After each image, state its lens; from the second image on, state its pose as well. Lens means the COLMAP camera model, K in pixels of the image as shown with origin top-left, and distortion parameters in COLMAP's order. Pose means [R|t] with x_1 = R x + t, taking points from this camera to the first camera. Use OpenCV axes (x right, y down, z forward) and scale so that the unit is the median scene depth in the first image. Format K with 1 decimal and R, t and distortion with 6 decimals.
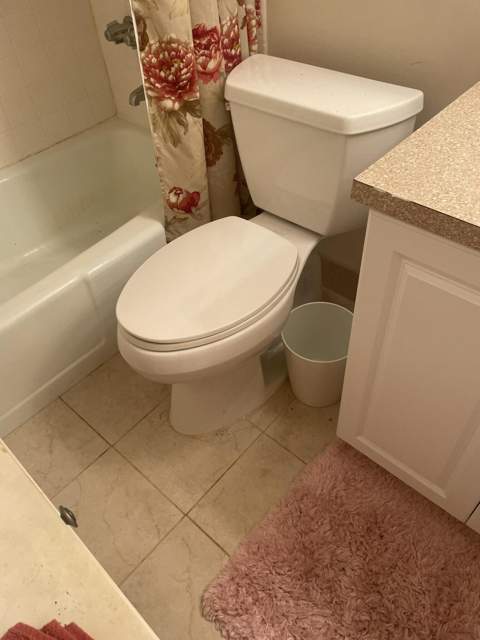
lens RADIAL K [[478.6, 0, 240.0], [0, 478.6, 320.0], [0, 0, 1]] dist [0.004484, -0.001326]
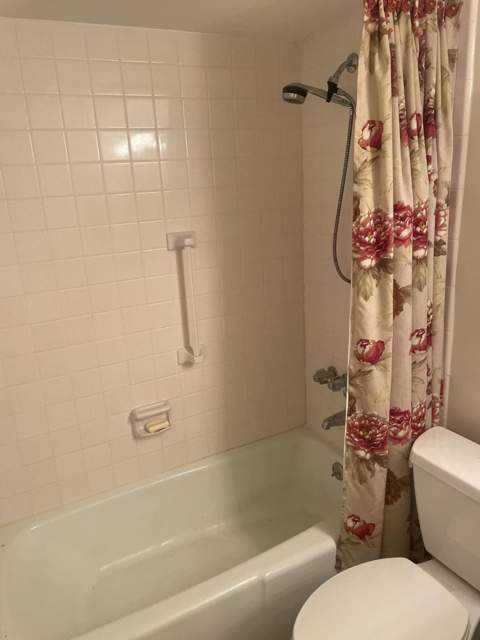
lens RADIAL K [[478.6, 0, 240.0], [0, 478.6, 320.0], [0, 0, 1]] dist [0.004484, -0.001326]
pose [[0.941029, 0.105332, -0.321511, -0.081572], [-0.252020, 0.852250, -0.458428, -0.087548], [0.225720, 0.512421, 0.828538, -0.309542]]
